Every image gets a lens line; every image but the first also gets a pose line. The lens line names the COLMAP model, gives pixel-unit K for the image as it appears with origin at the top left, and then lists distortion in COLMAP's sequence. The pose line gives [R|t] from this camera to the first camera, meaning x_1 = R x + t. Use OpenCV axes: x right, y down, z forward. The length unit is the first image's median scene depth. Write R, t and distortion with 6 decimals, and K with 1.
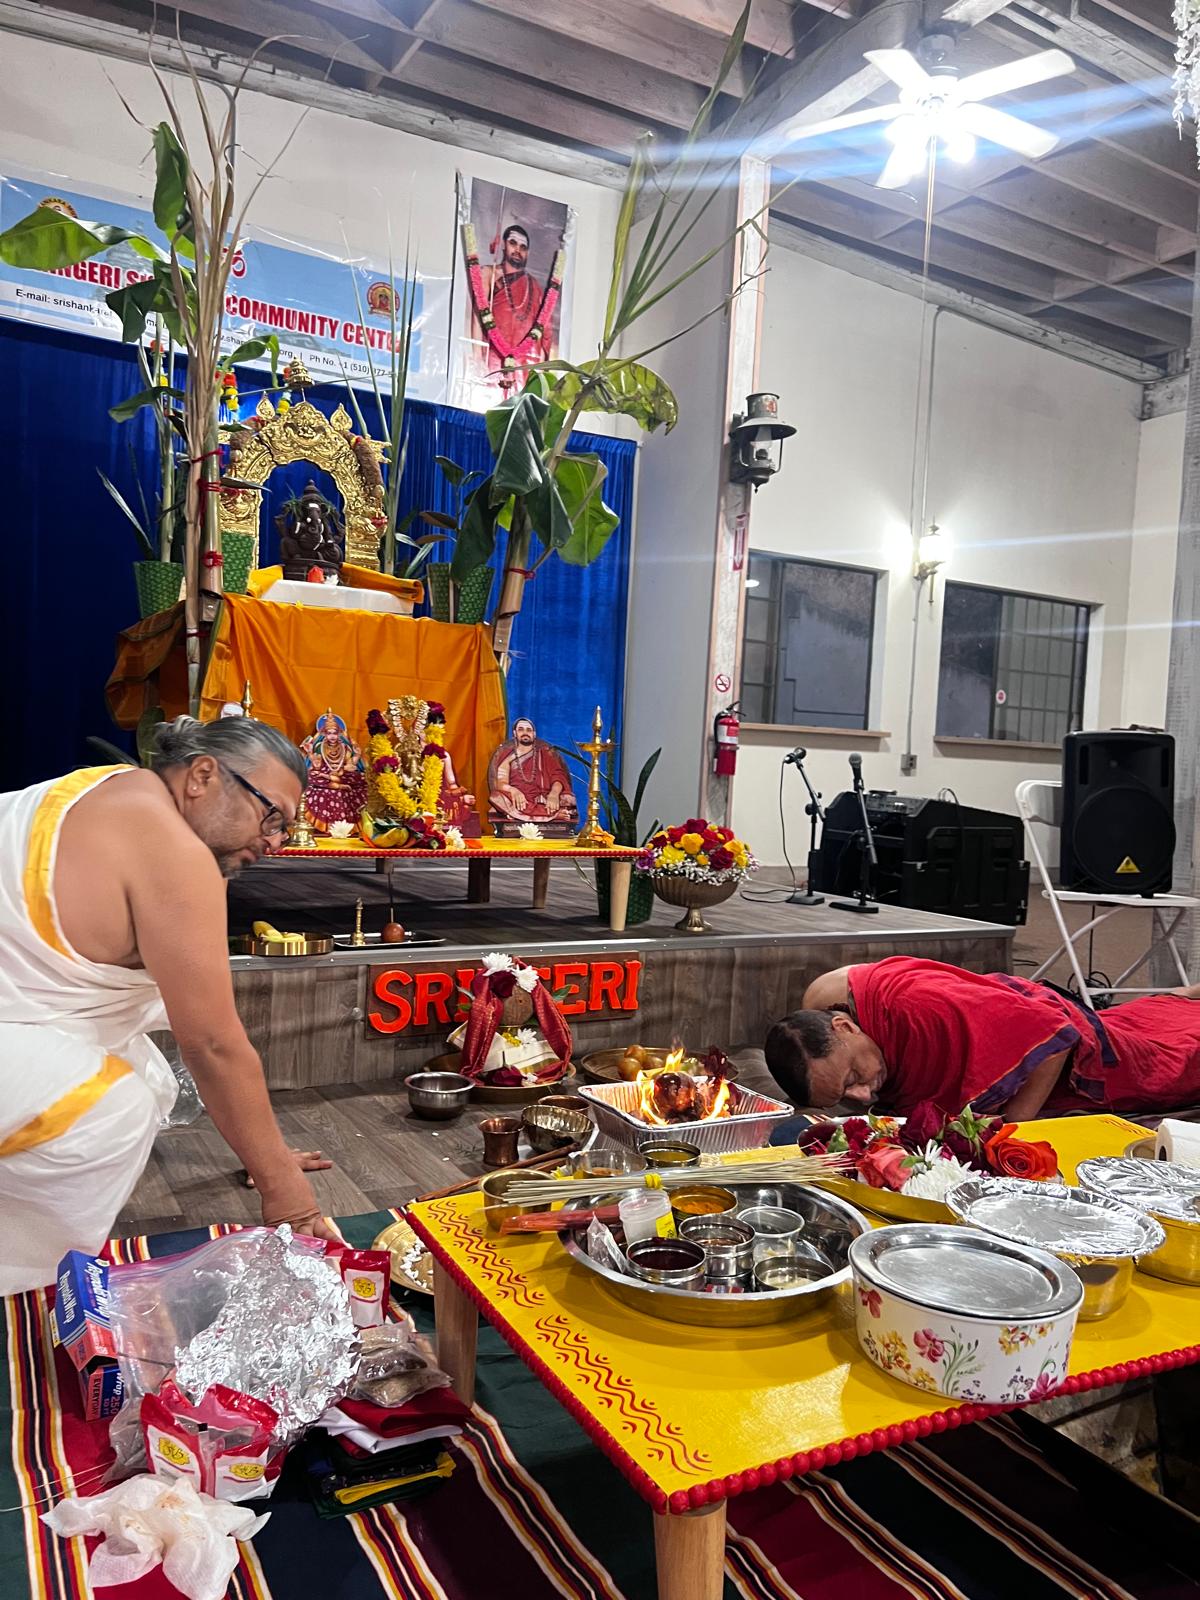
lens RADIAL K [[1201.7, 0, 602.5], [0, 1201.7, 805.4], [0, 0, 1]] dist [0.000954, -0.002902]
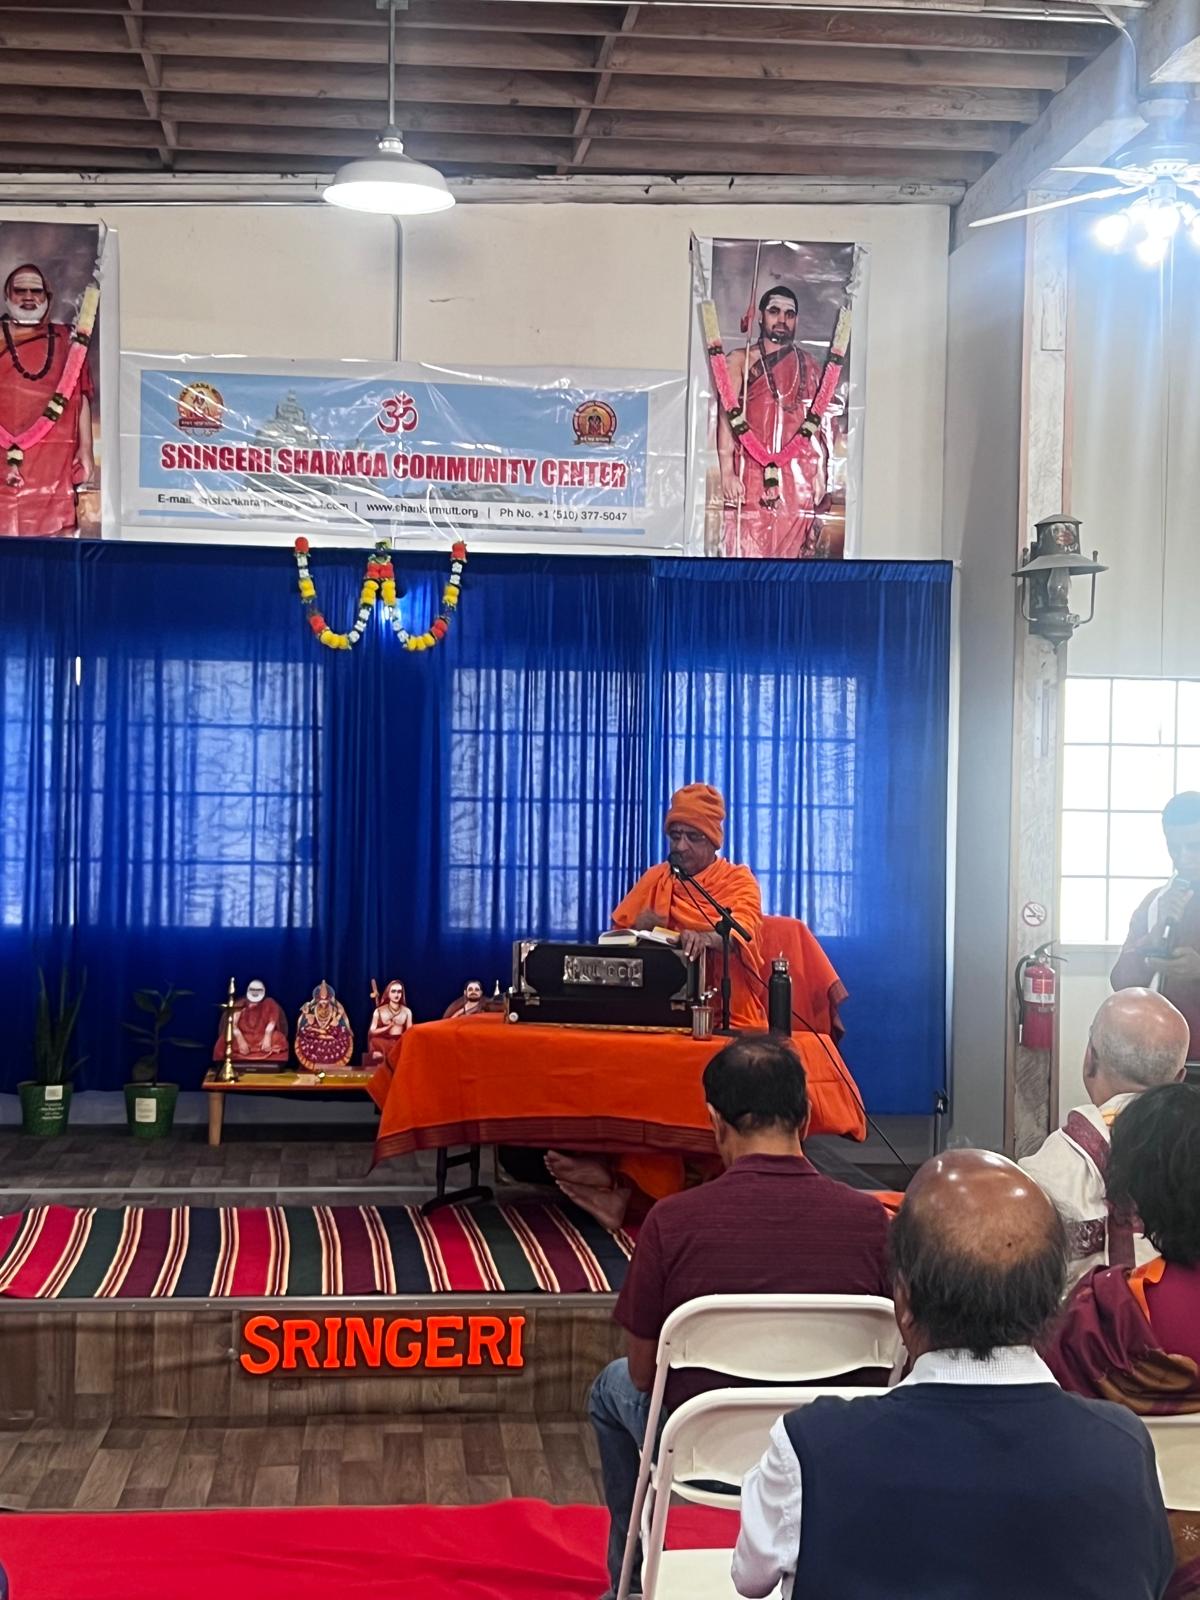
lens RADIAL K [[2404.6, 0, 600.0], [0, 2404.6, 800.0], [0, 0, 1]] dist [0.009866, -0.010651]
pose [[0.915142, -0.036672, -0.401460, 0.671702], [0.011823, 0.997867, -0.064201, -0.126449], [0.402958, 0.054006, 0.913624, -0.611123]]
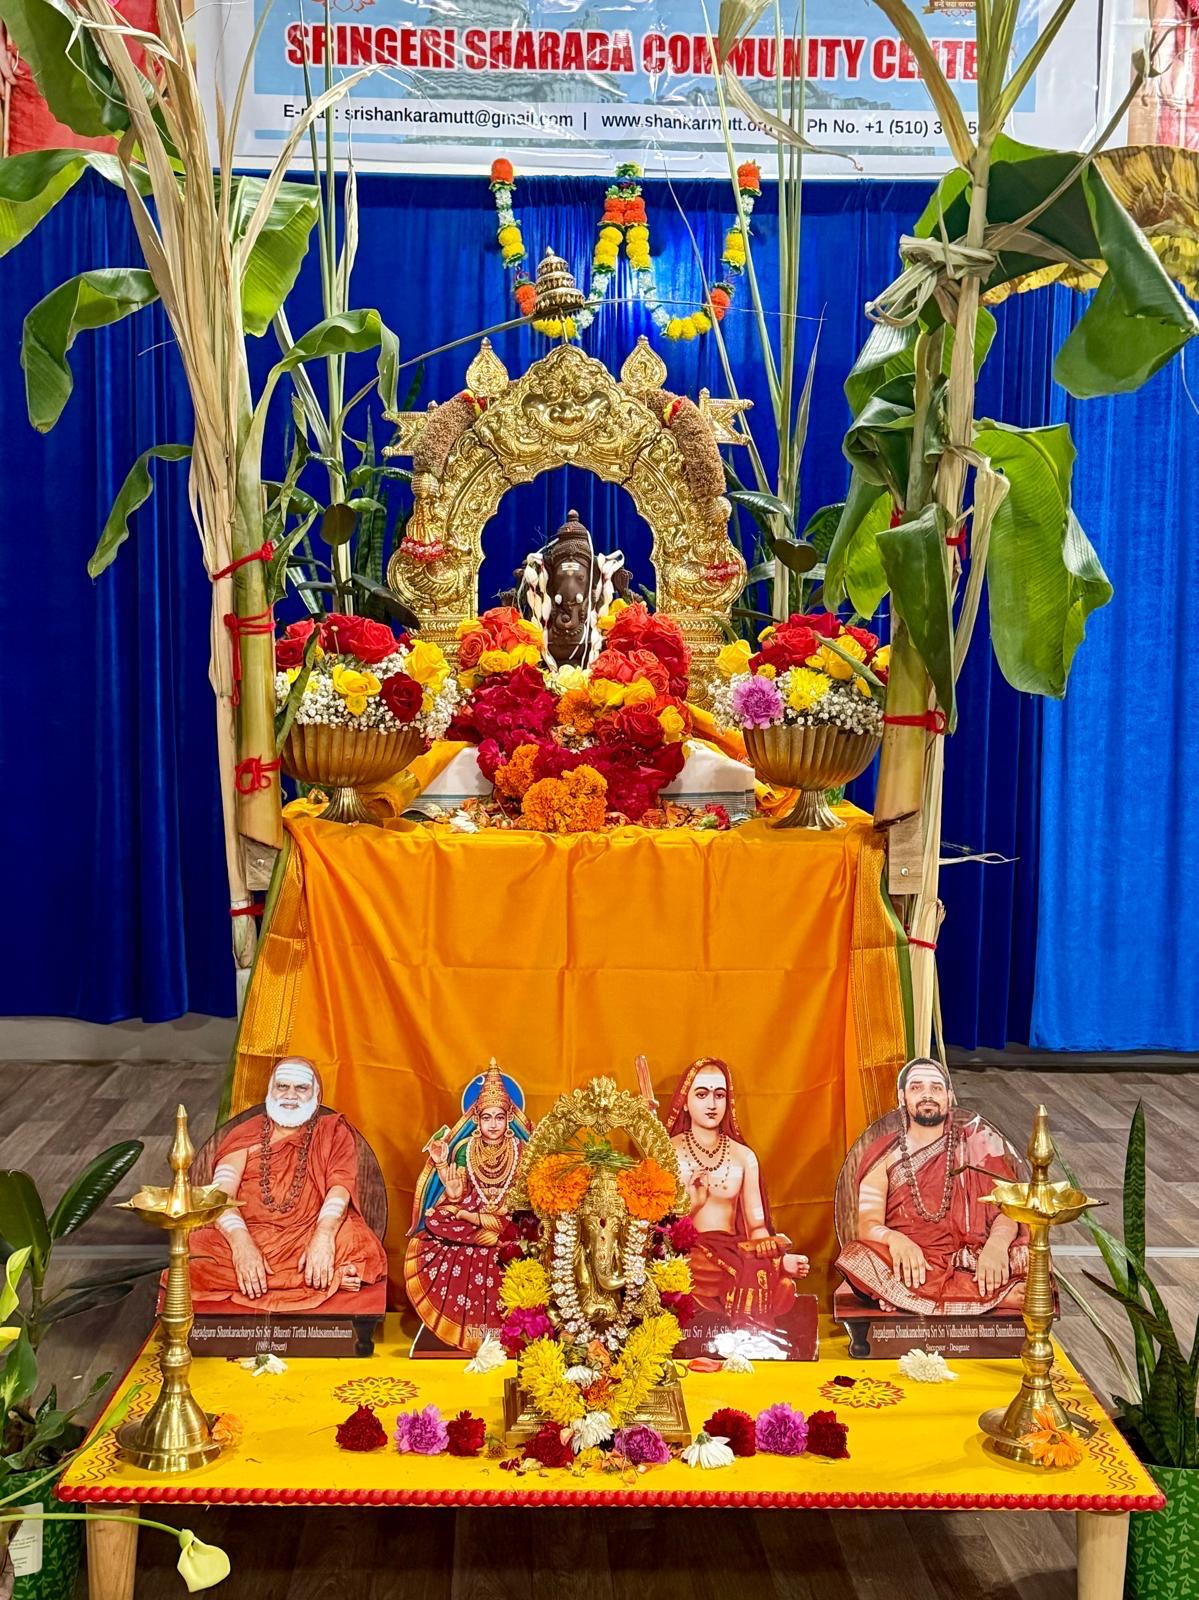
lens RADIAL K [[2121.6, 0, 636.3], [0, 2121.6, 795.6], [0, 0, 1]] dist [0.058584, -0.020542]
pose [[0.878864, -0.001642, -0.477070, 0.187444], [0.016547, 0.999497, 0.027043, -0.174753], [0.476786, -0.031662, 0.878449, 0.248063]]
